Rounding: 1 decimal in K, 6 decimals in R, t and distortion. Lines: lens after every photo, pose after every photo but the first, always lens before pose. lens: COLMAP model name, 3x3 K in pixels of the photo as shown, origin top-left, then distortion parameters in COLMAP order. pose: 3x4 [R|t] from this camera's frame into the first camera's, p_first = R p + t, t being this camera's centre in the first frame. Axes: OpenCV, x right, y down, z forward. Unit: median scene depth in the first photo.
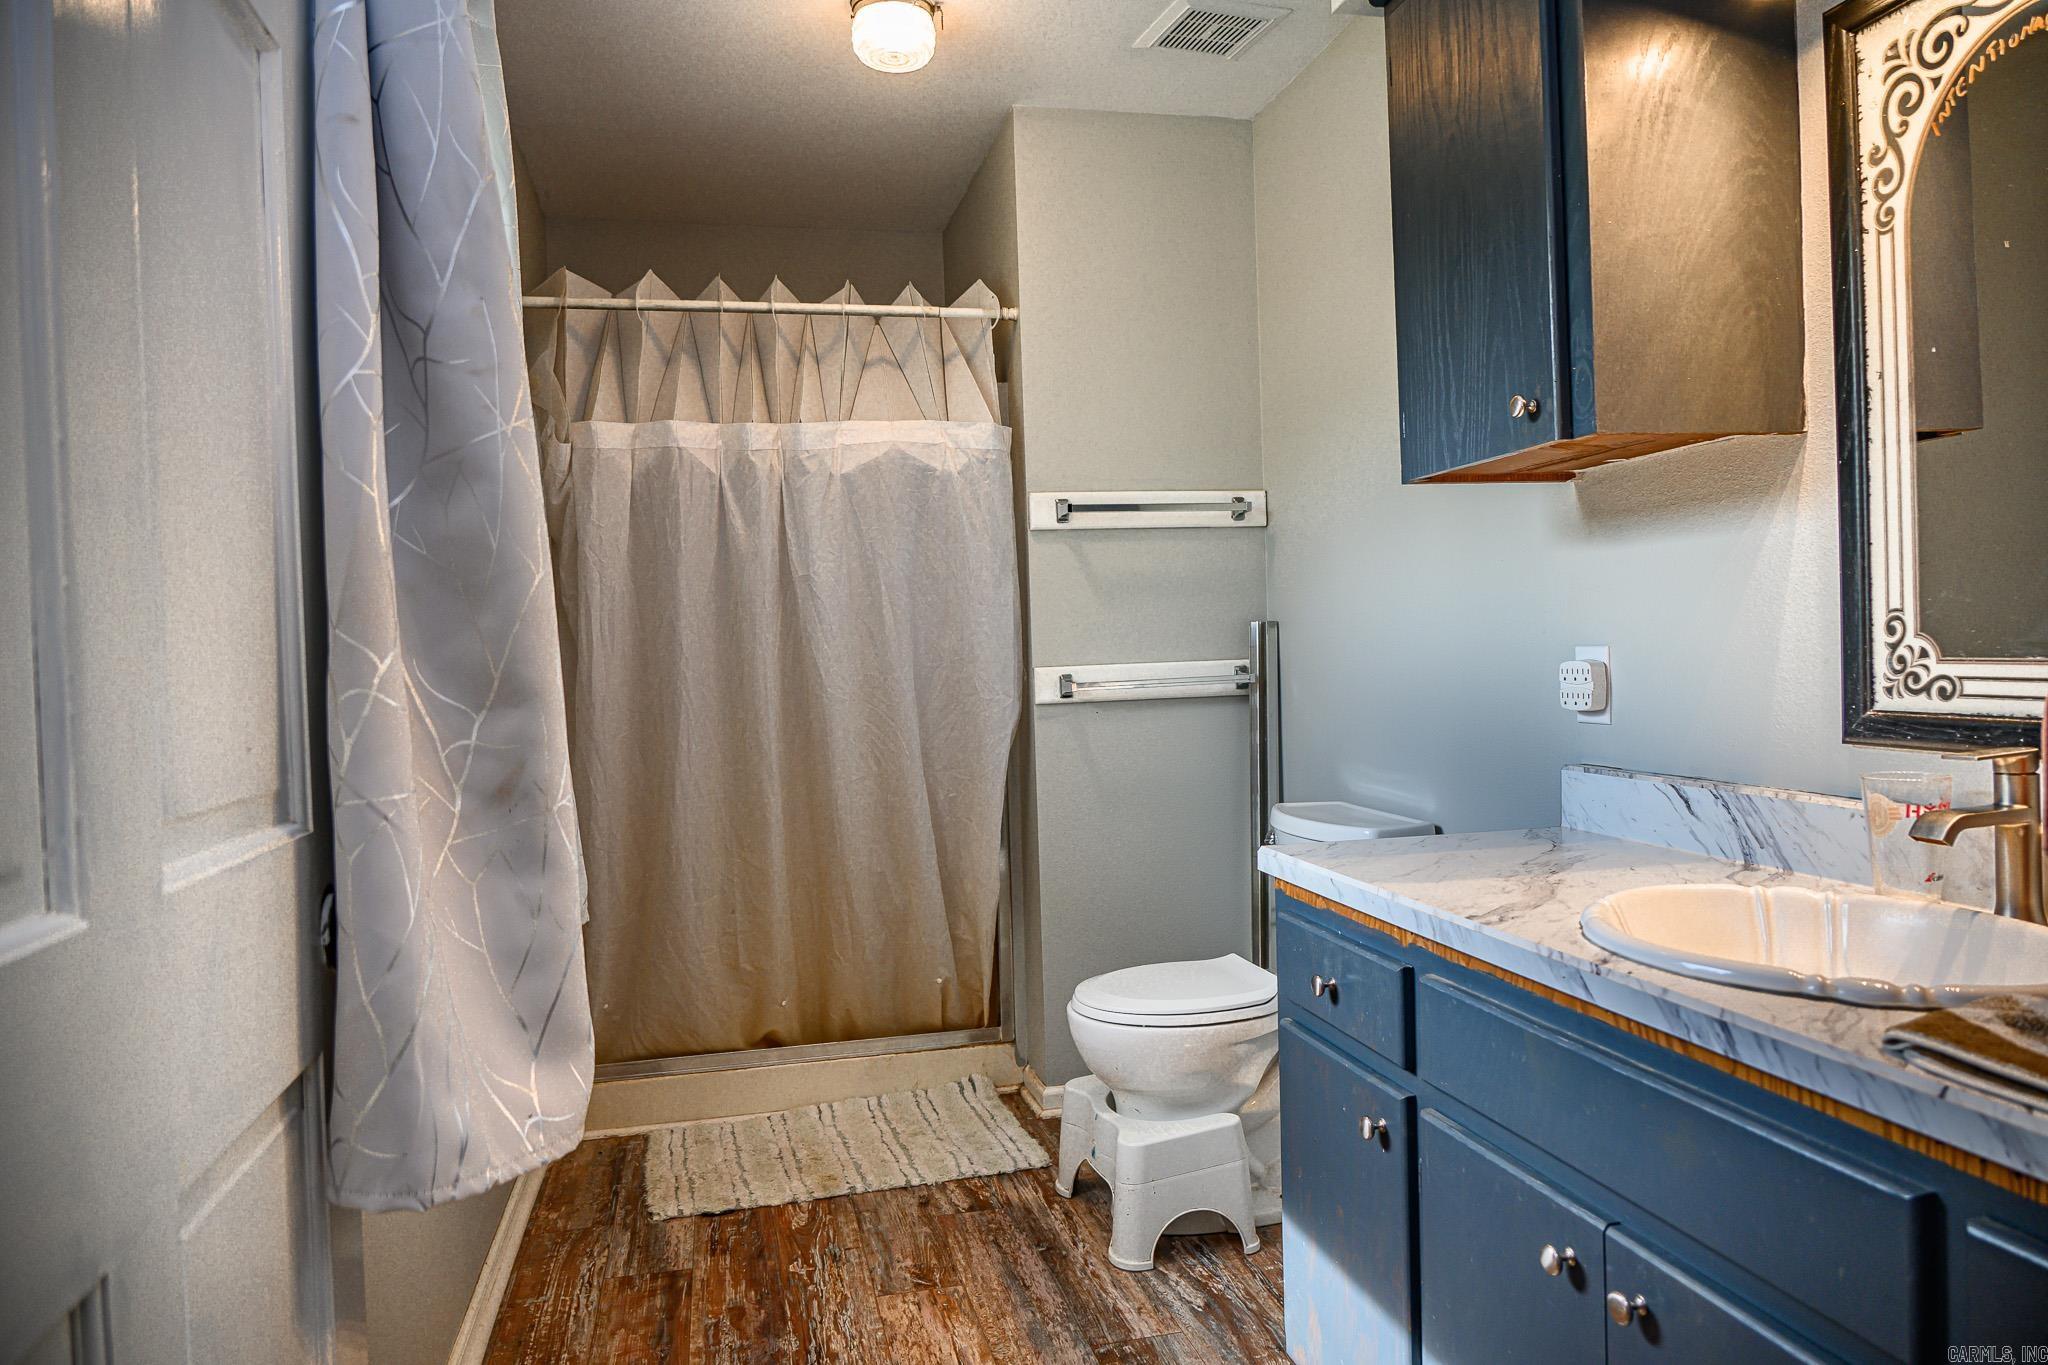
lens RADIAL K [[1353.9, 0, 1022.4], [0, 1353.9, 683.0], [0, 0, 1]] dist [-0.015597, 0.007693]
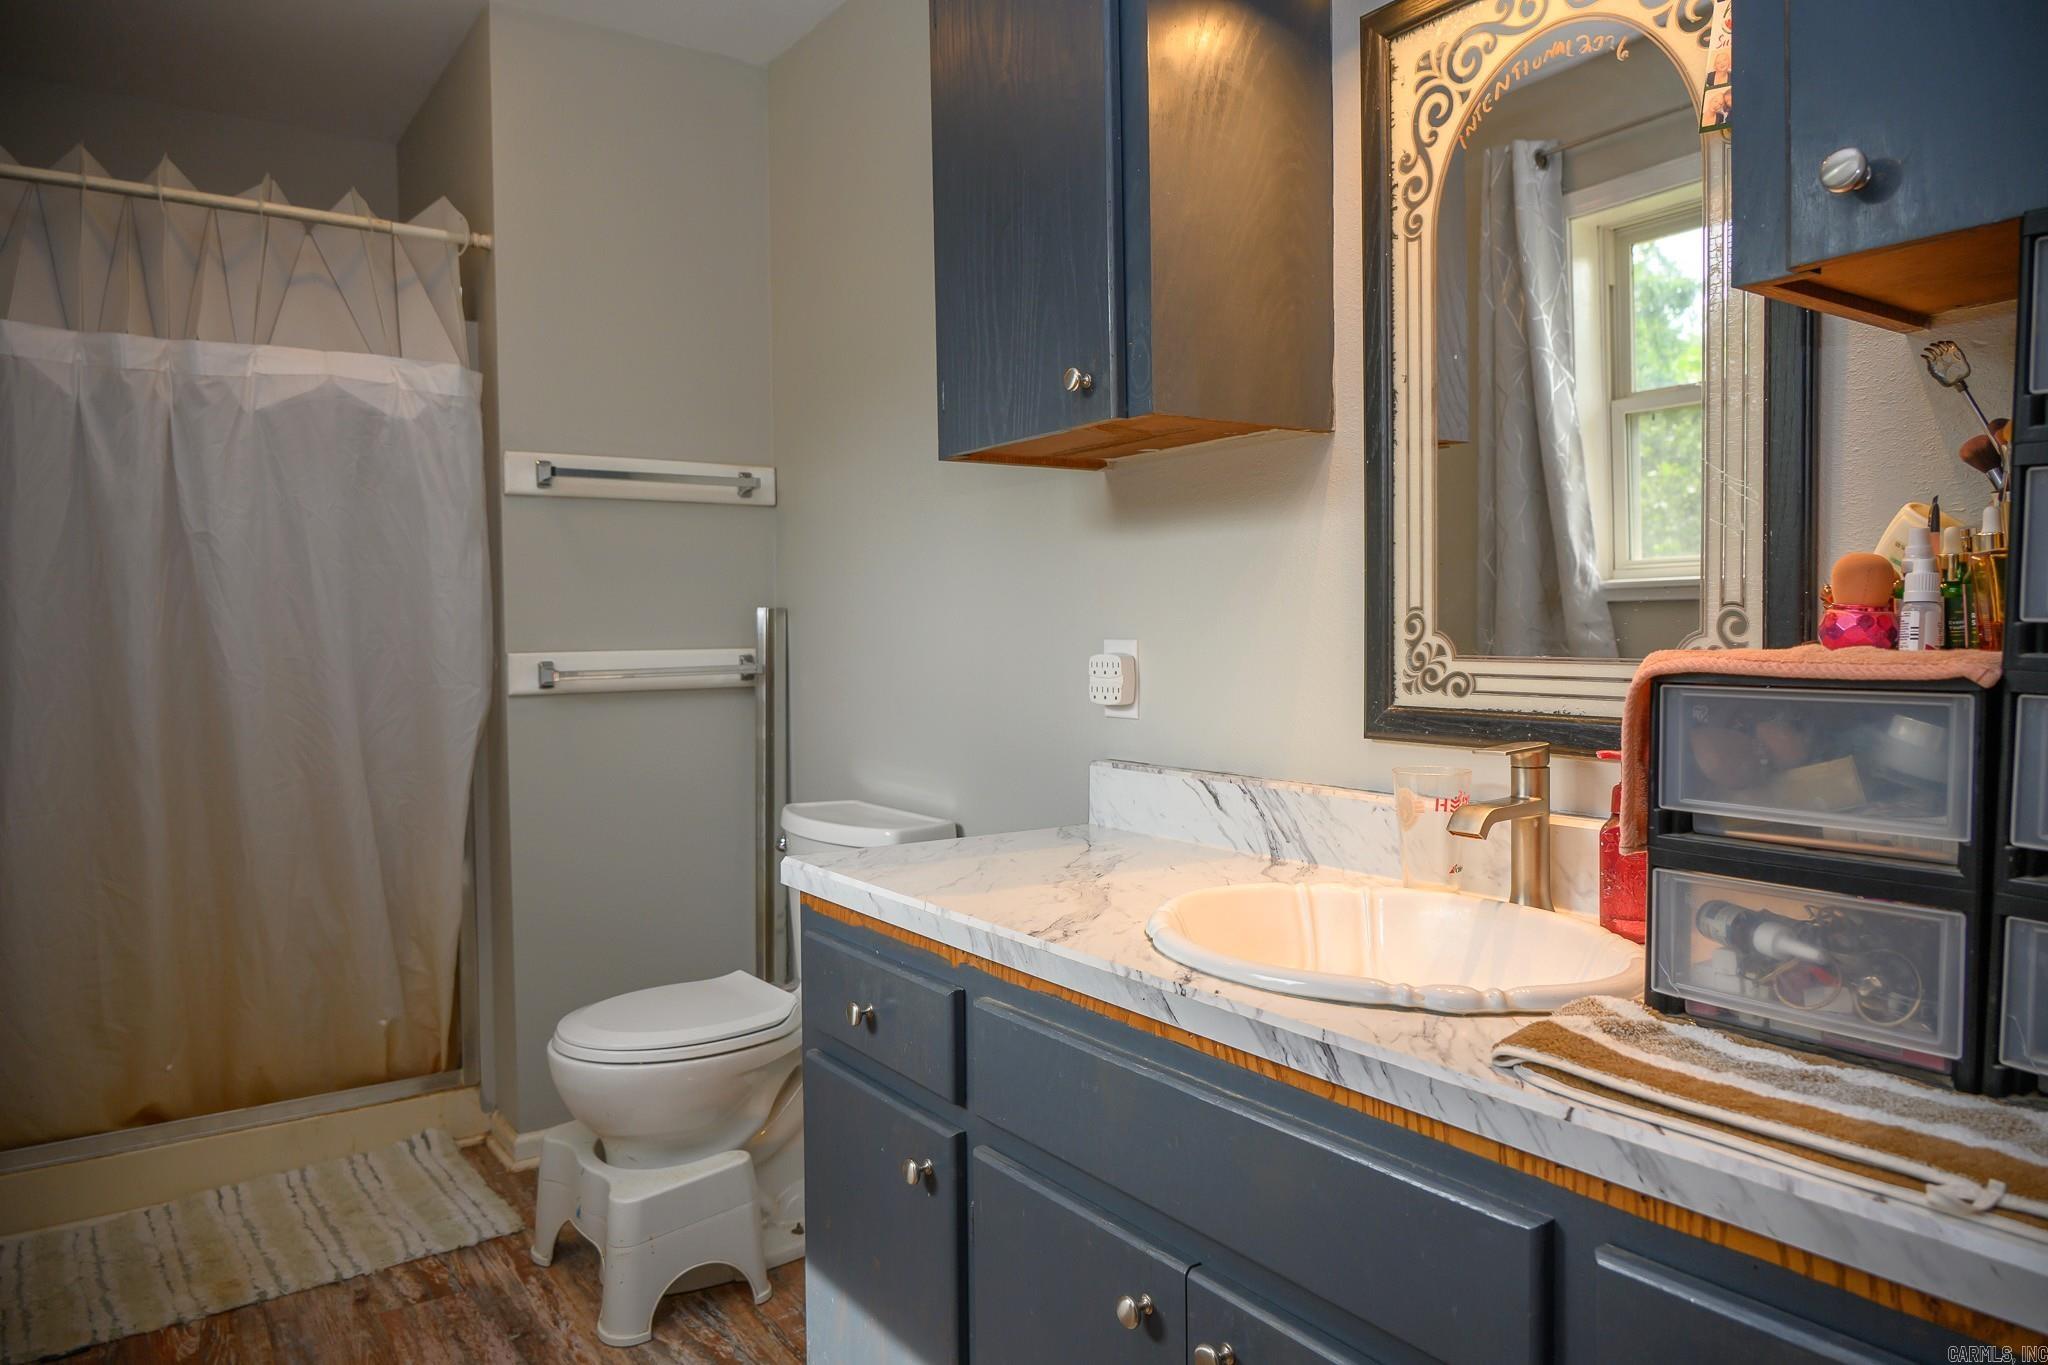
lens RADIAL K [[1353.9, 0, 1036.7], [0, 1353.9, 683.9], [0, 0, 1]] dist [-0.015597, 0.007693]
pose [[0.925729, 0.009105, 0.378078, -0.006637], [-0.011333, 0.999929, 0.003666, 0.002056], [-0.378018, -0.007679, 0.925766, 0.107728]]
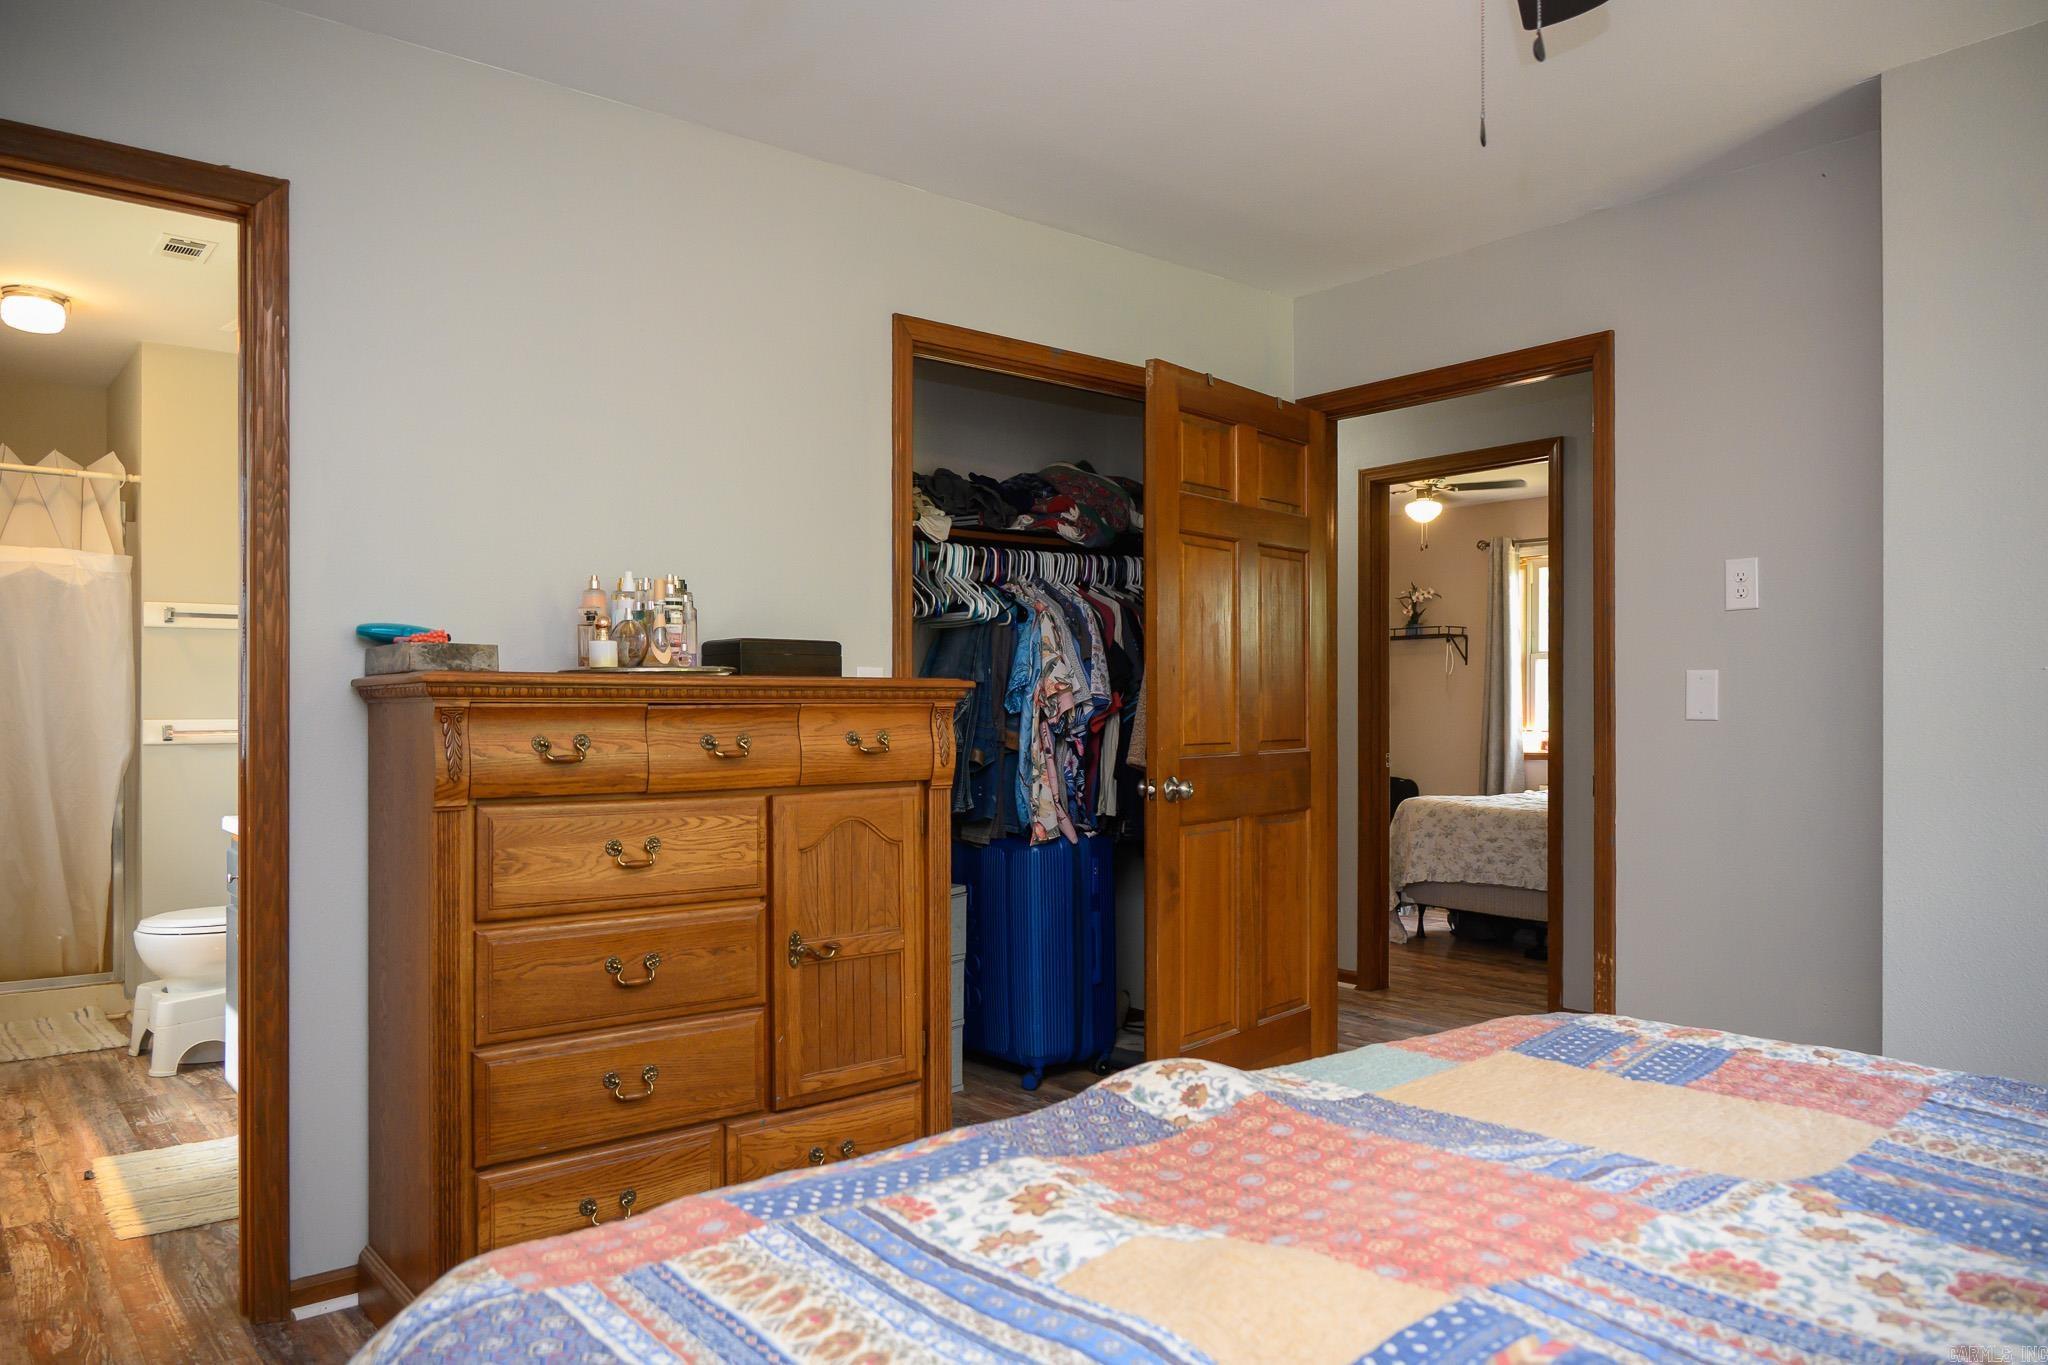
lens RADIAL K [[1353.9, 0, 969.1], [0, 1353.9, 712.8], [0, 0, 1]] dist [-0.015597, 0.007693]
pose [[0.899923, 0.031831, 0.434886, 0.270313], [-0.019648, 0.999279, -0.032483, 0.016241], [-0.435607, 0.020687, 0.899899, -1.069385]]
